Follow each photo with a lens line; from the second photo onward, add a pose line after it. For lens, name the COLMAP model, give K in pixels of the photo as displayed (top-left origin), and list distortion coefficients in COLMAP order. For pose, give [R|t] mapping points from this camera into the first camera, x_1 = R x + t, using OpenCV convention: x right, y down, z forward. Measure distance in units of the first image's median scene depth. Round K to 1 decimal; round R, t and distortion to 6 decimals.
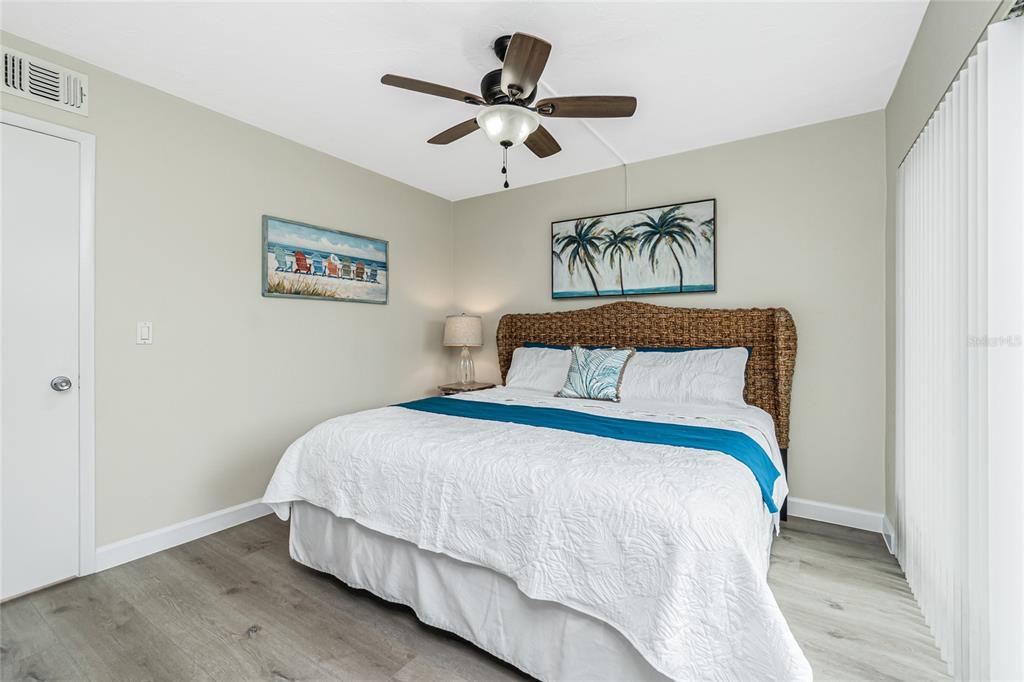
lens RADIAL K [[443.4, 0, 509.9], [0, 443.4, 333.3], [0, 0, 1]] dist [0.001554, 0.000259]
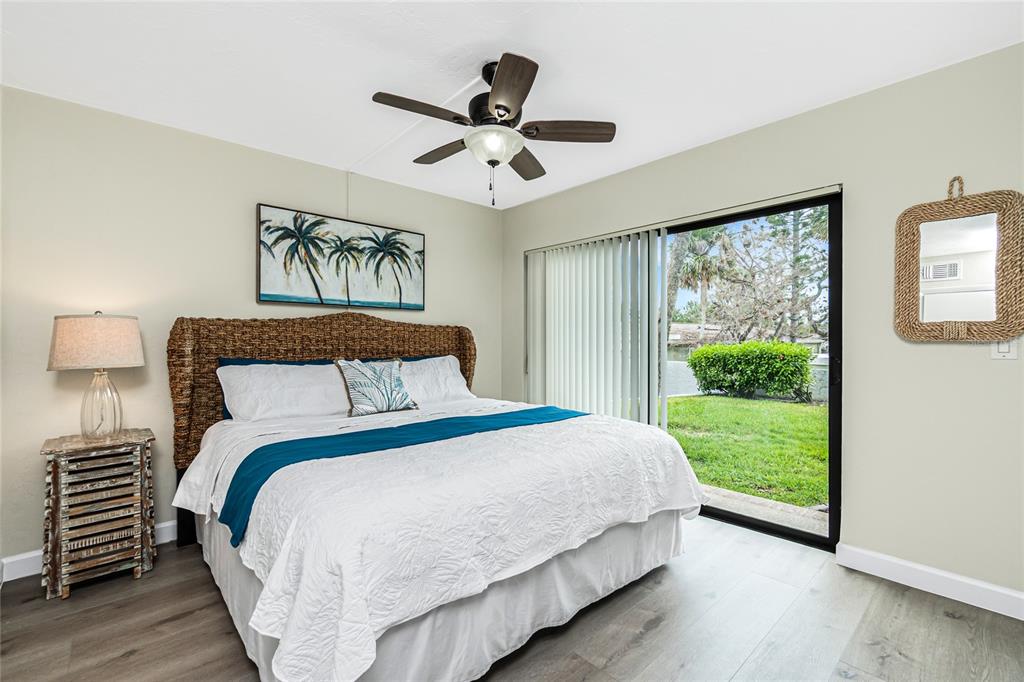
lens RADIAL K [[443.4, 0, 509.2], [0, 443.4, 340.6], [0, 0, 1]] dist [0.001554, 0.000259]
pose [[0.269548, 0.005092, 0.962973, -0.593399], [0.004364, 0.999969, -0.006509, -0.001961], [-0.962977, 0.005957, 0.269518, 0.406355]]
